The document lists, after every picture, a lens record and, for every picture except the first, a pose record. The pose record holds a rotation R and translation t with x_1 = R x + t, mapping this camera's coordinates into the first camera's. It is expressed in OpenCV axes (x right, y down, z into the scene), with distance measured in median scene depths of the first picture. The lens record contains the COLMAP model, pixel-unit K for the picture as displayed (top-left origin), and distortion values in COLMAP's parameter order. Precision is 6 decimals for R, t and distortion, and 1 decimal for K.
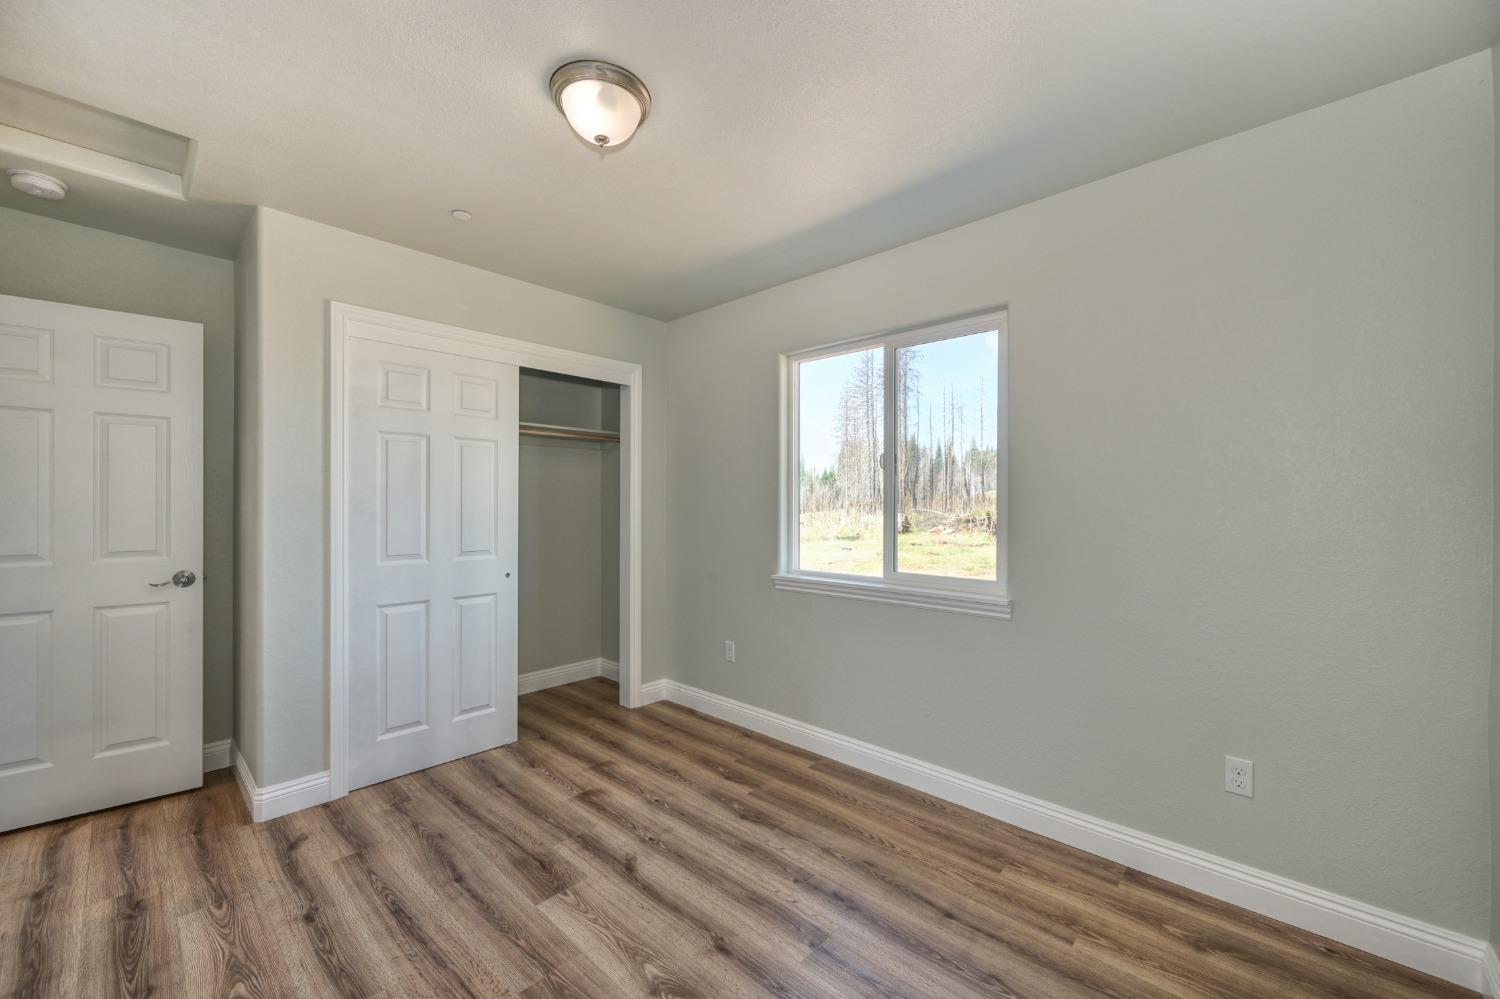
lens RADIAL K [[591.7, 0, 754.4], [0, 591.7, 502.1], [0, 0, 1]] dist [-0.000428, -0.000020]
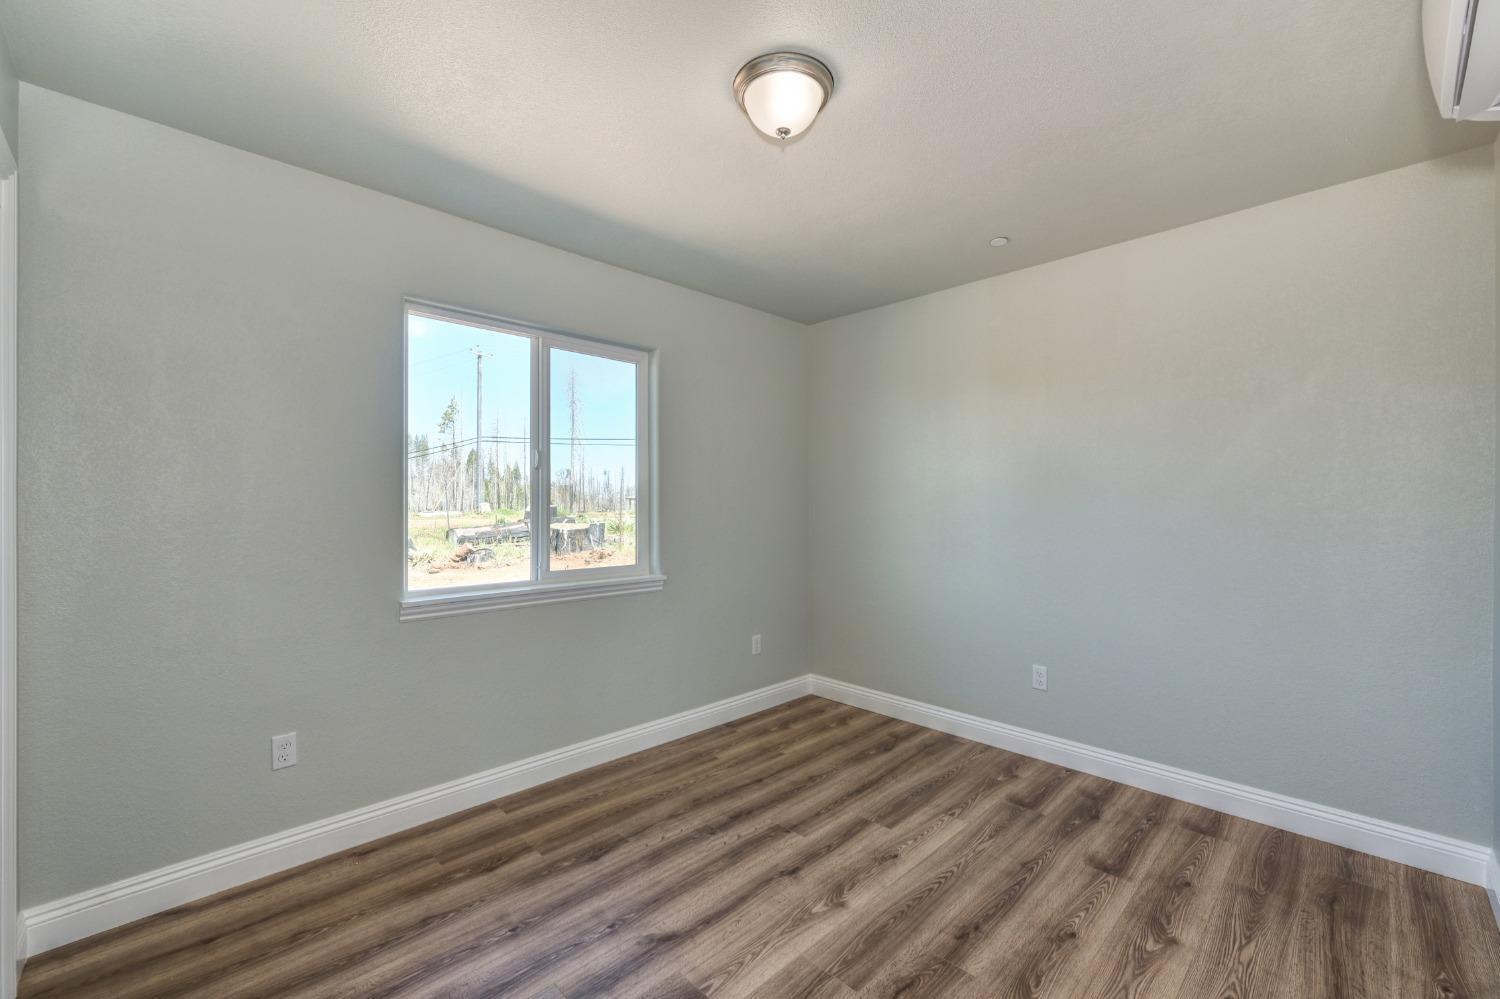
lens RADIAL K [[620.0, 0, 753.9], [0, 620.0, 504.3], [0, 0, 1]] dist [-0.001810, -0.000402]
pose [[0.039358, -0.002407, 0.999222, -0.945795], [-0.001201, 0.999996, 0.002456, 0.002572], [-0.999224, -0.001297, 0.039354, 0.739886]]
